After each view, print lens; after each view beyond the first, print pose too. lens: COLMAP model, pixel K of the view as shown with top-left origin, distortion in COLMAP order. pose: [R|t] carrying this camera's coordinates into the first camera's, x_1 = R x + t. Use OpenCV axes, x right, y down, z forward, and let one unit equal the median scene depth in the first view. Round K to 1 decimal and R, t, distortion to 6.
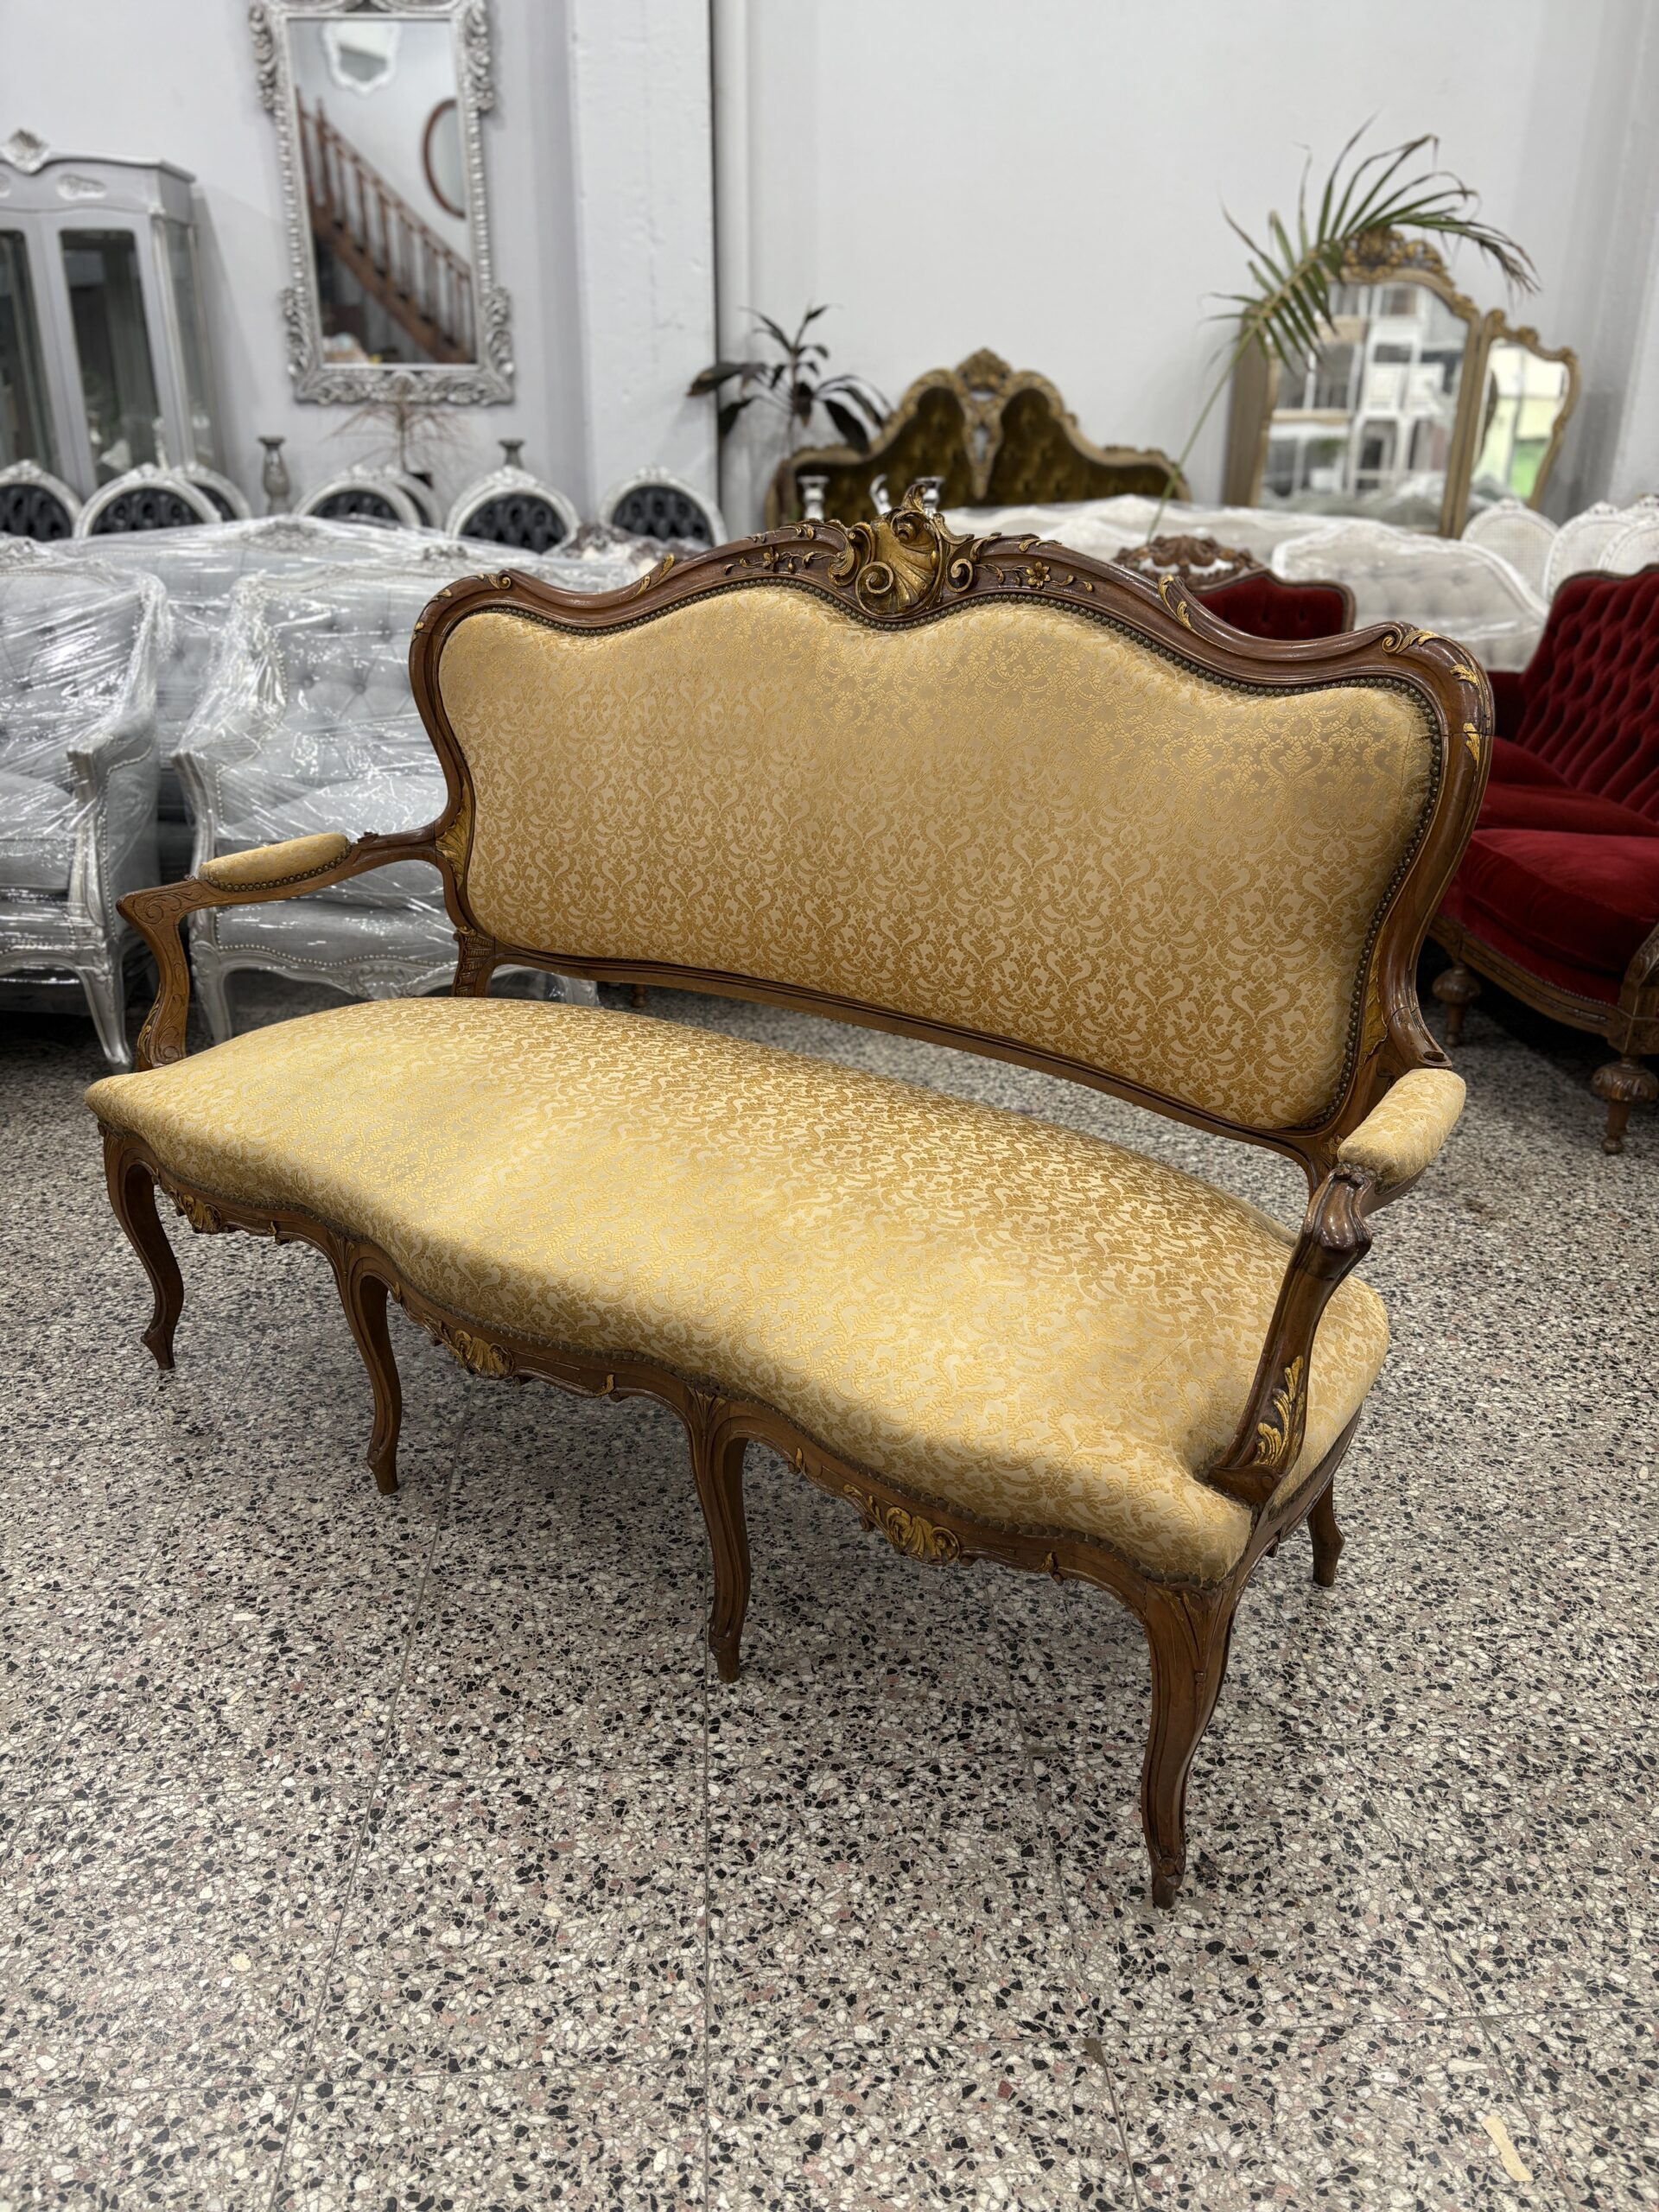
lens RADIAL K [[1683.1, 0, 824.6], [0, 1683.1, 1120.3], [0, 0, 1]] dist [0.028792, -0.017020]
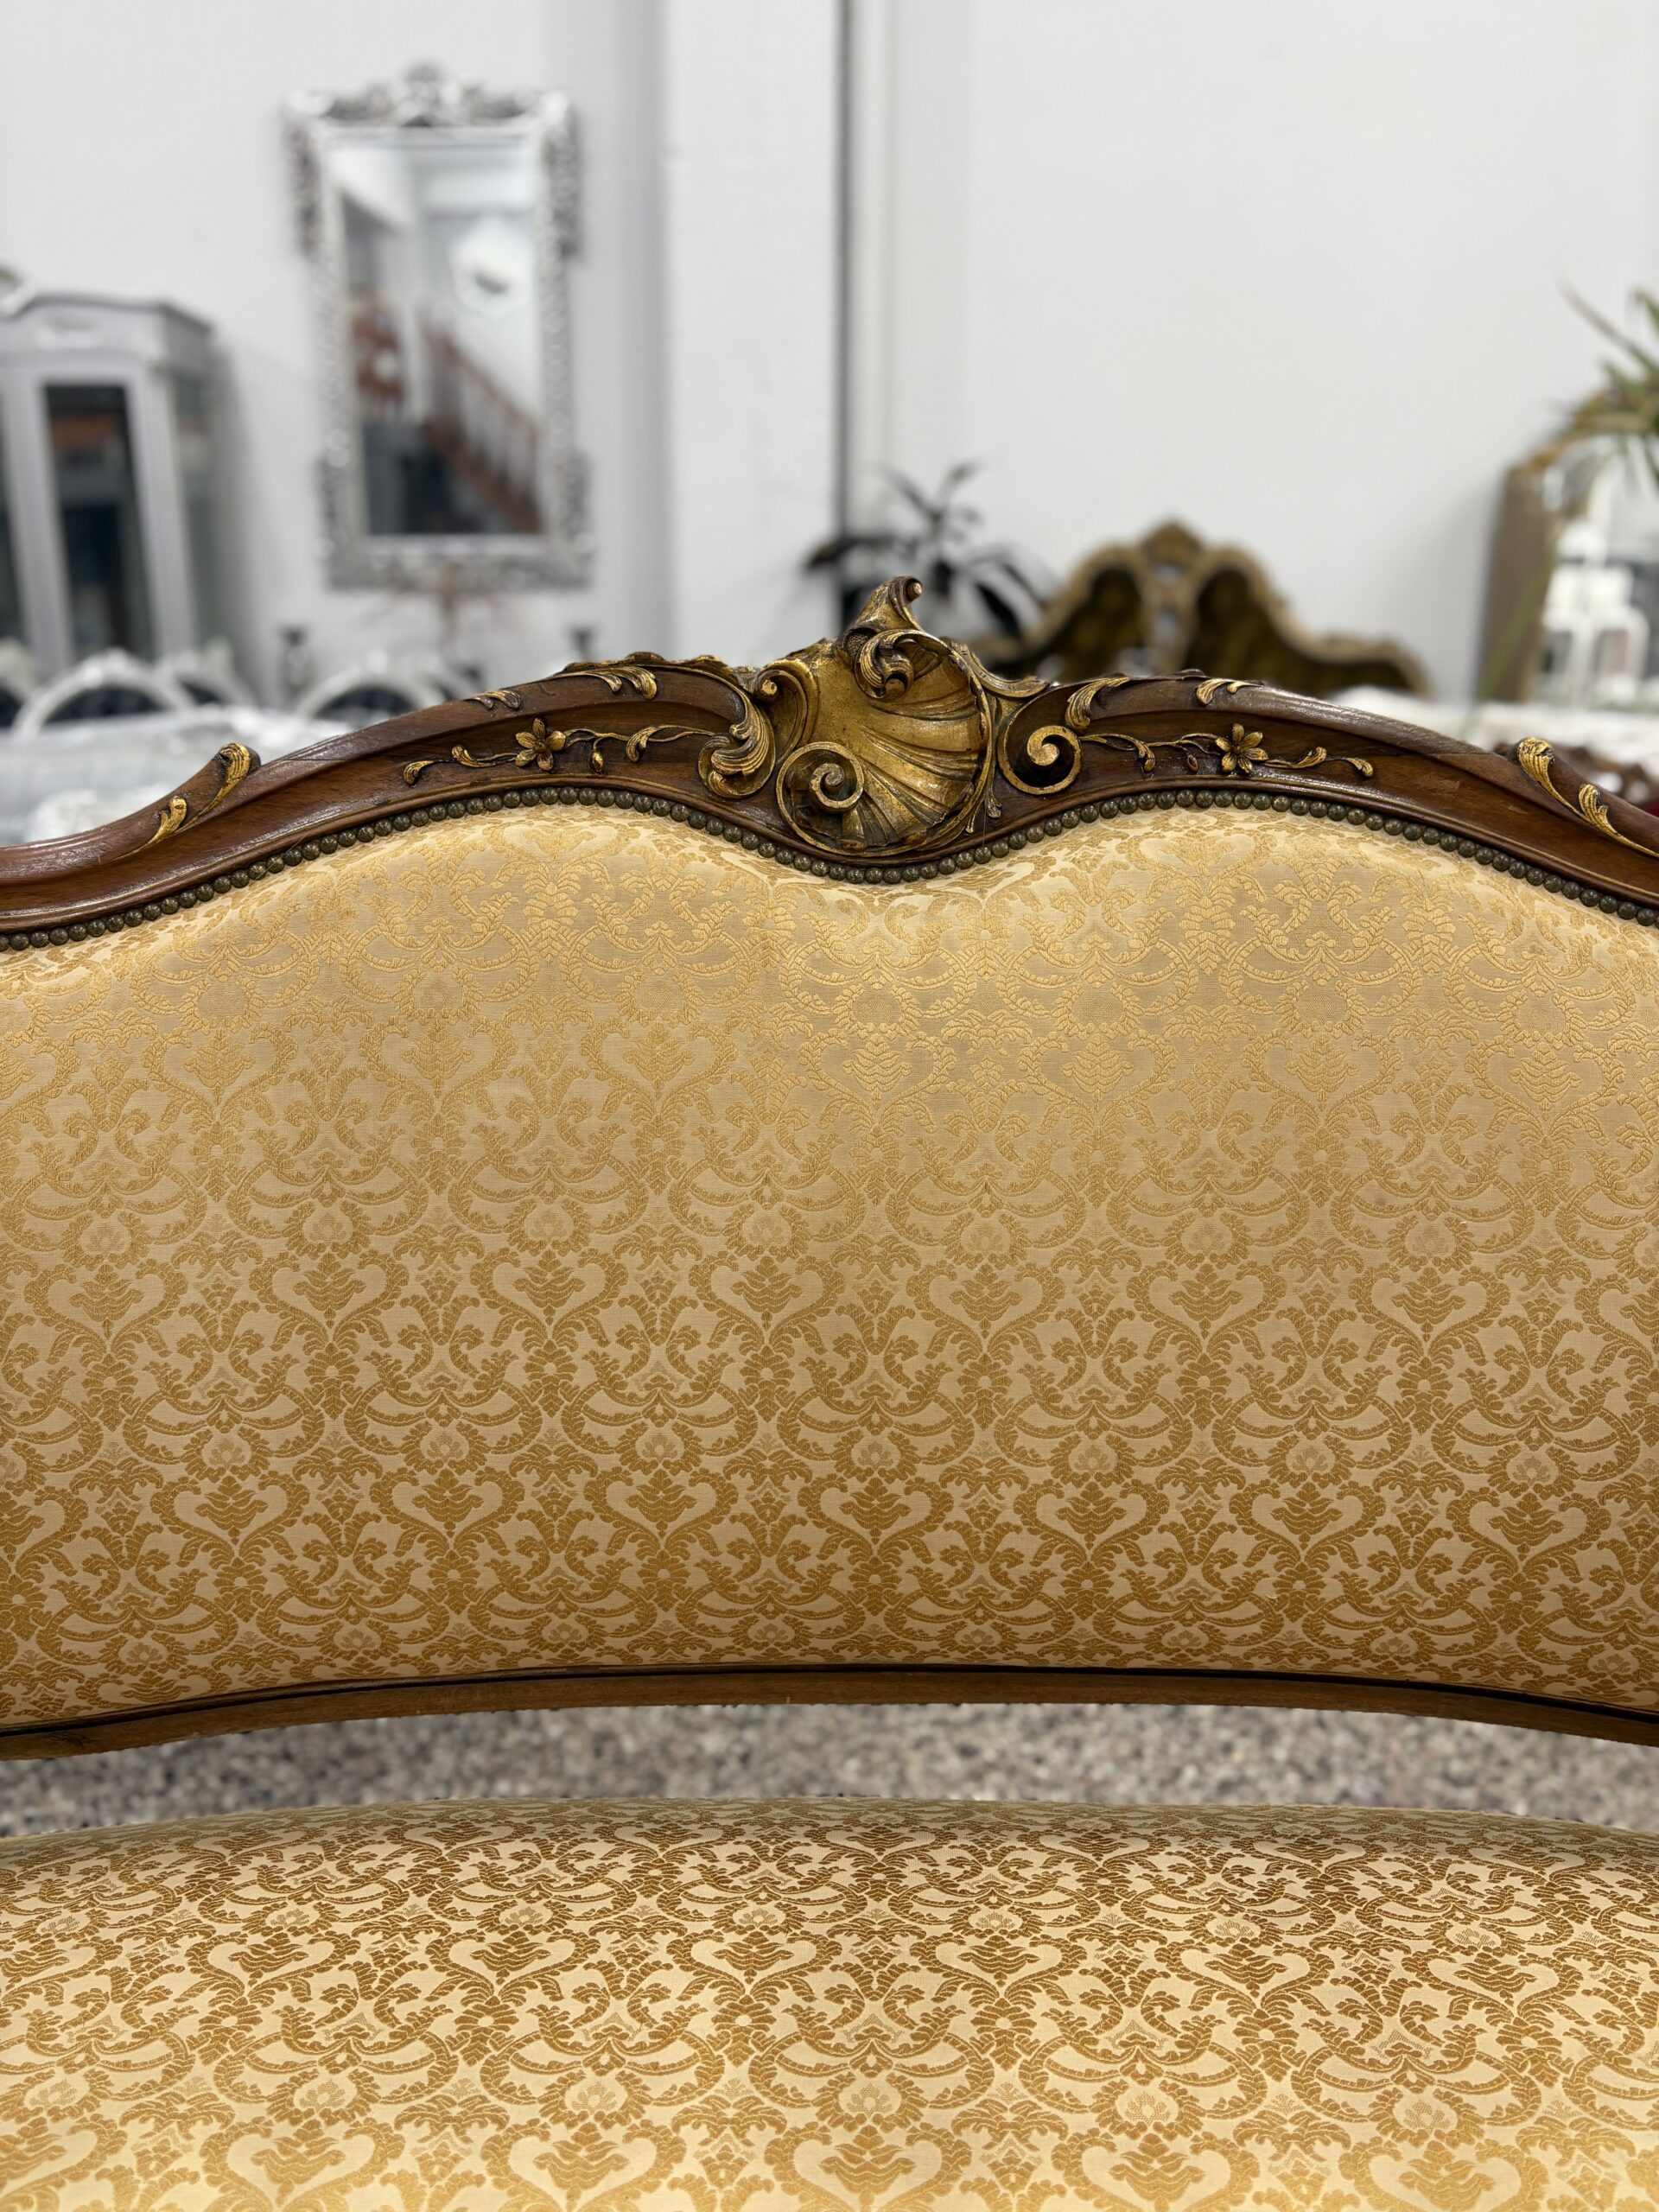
lens RADIAL K [[1683.1, 0, 823.2], [0, 1683.1, 1110.1], [0, 0, 1]] dist [0.028792, -0.017020]
pose [[0.997391, 0.017063, -0.070145, -0.014234], [-0.025396, 0.992487, -0.119685, -0.118871], [0.067576, 0.121154, 0.990331, 0.354356]]
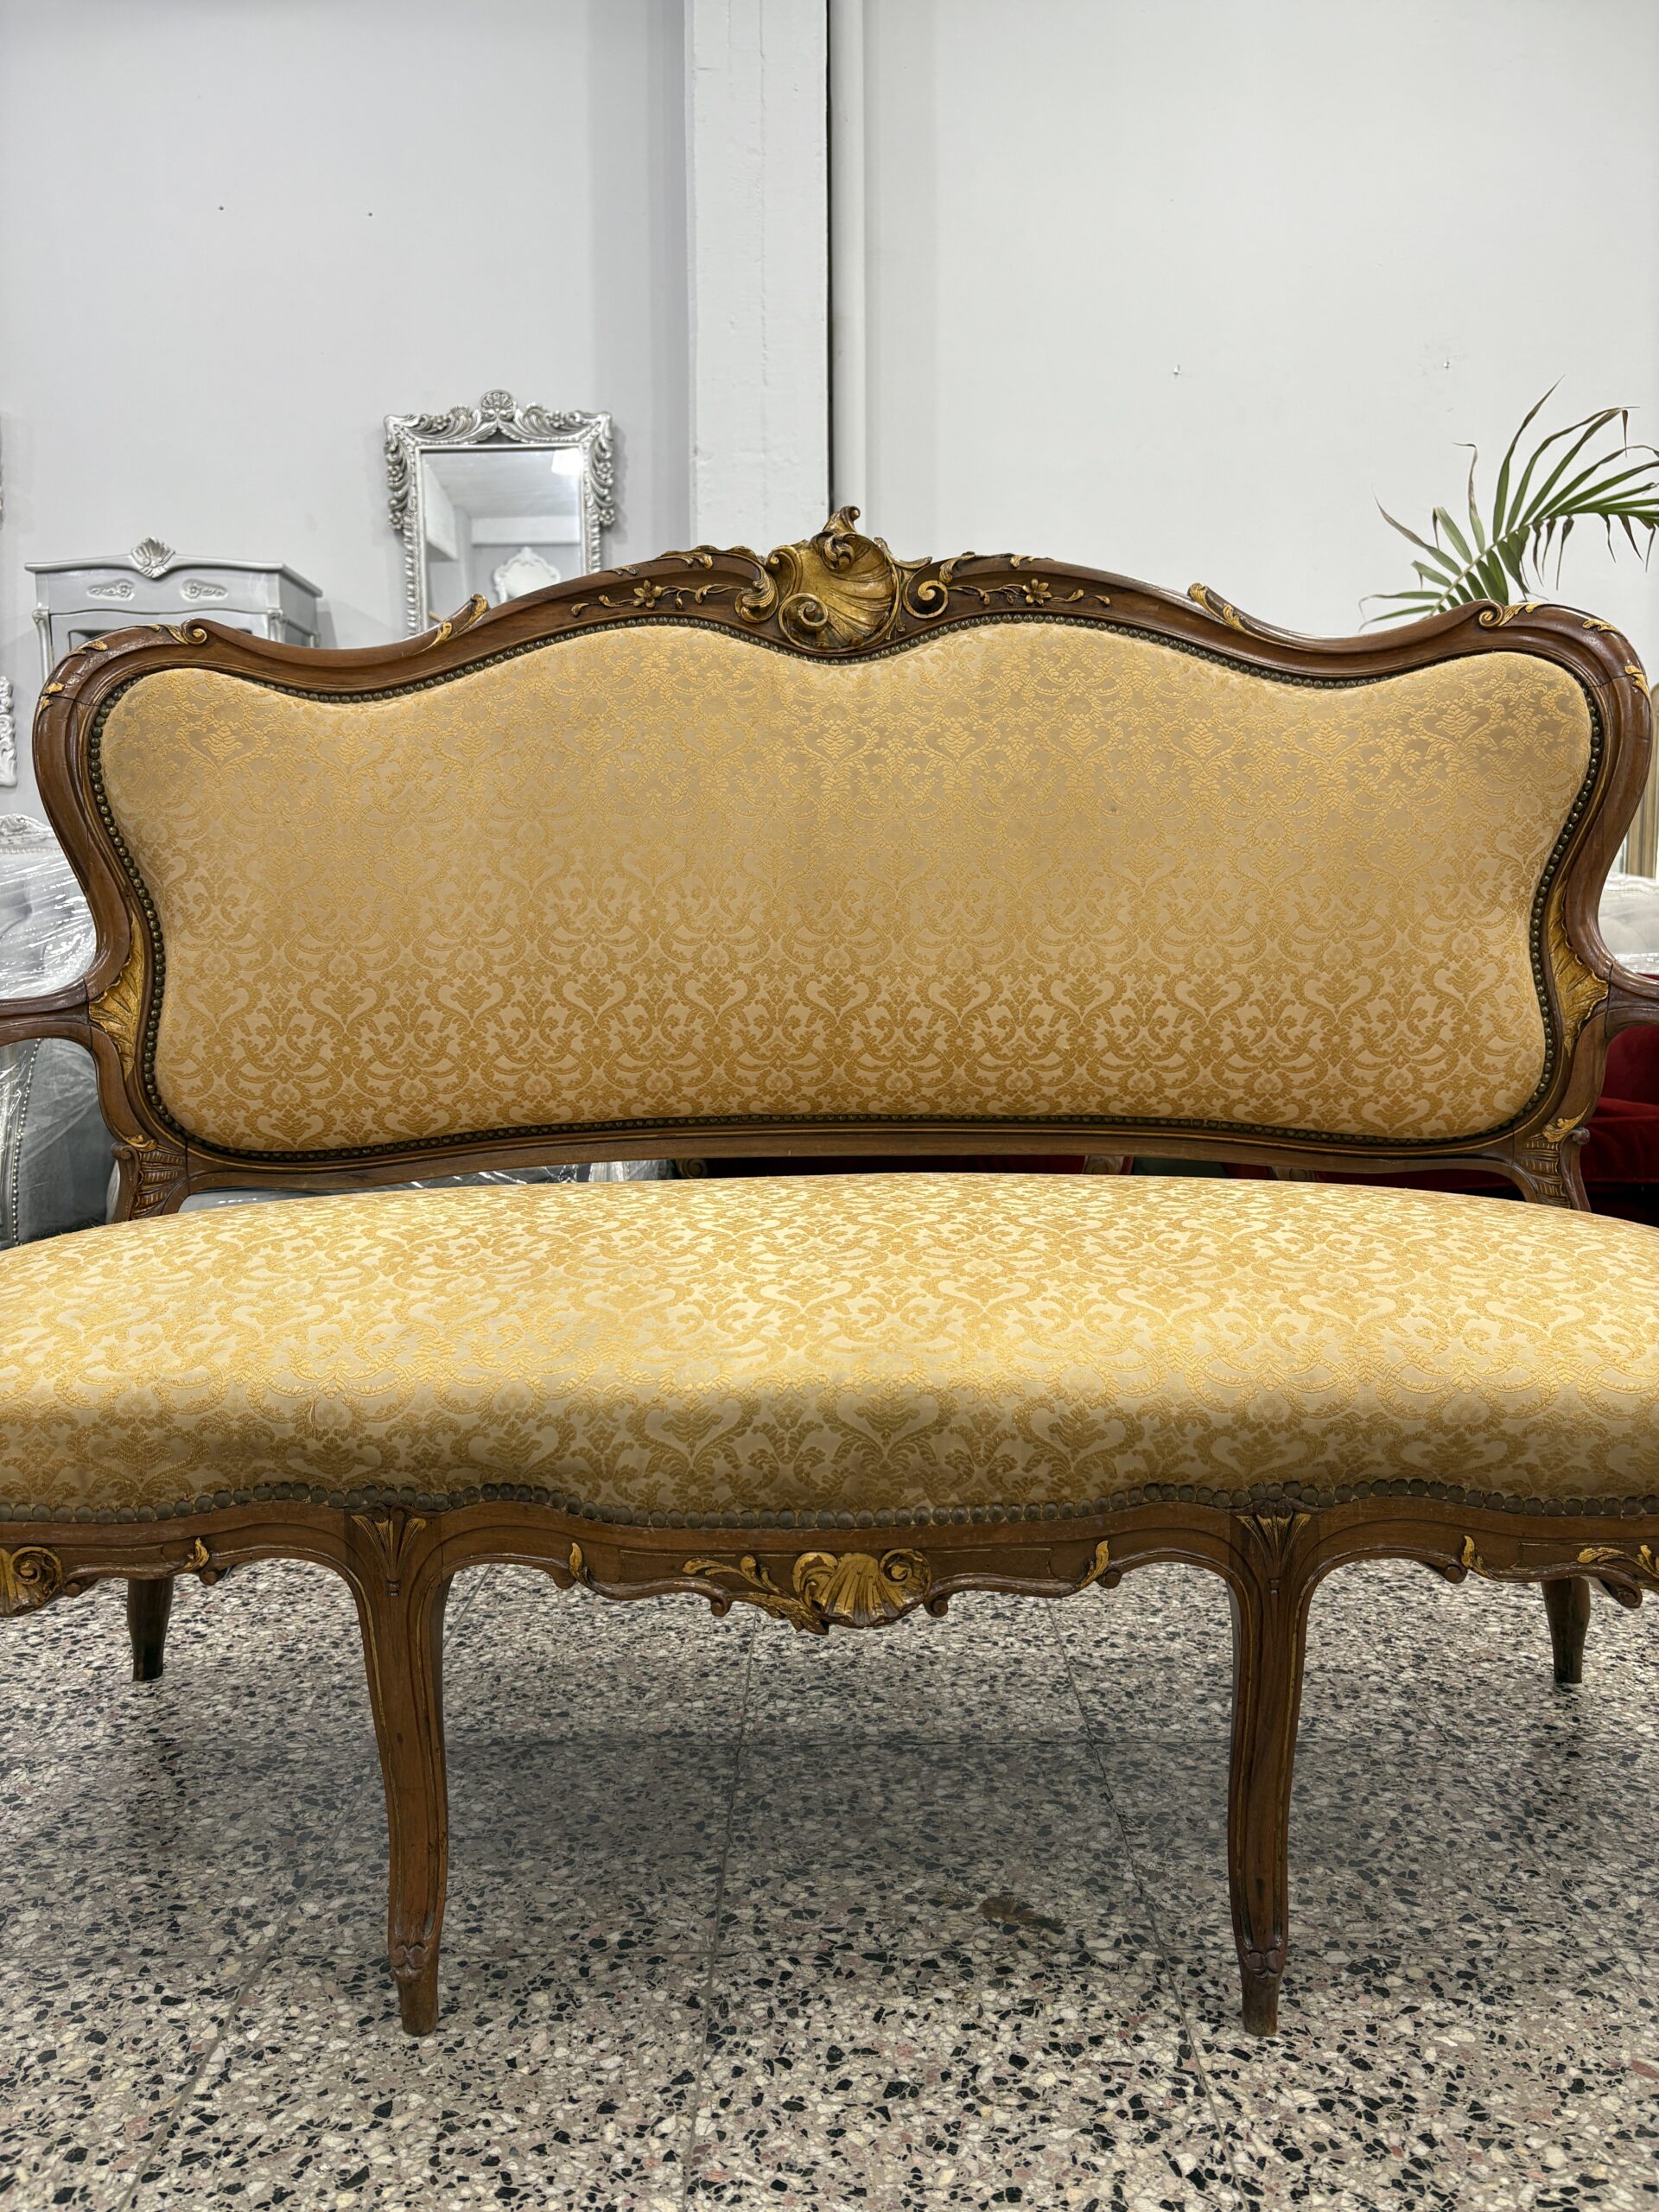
lens RADIAL K [[1683.1, 0, 829.5], [0, 1683.1, 1110.4], [0, 0, 1]] dist [0.028792, -0.017020]
pose [[0.997354, -0.006470, -0.072404, 0.003537], [-0.014928, 0.956572, -0.291115, 0.042127], [0.071143, 0.291426, 0.953944, 0.221418]]
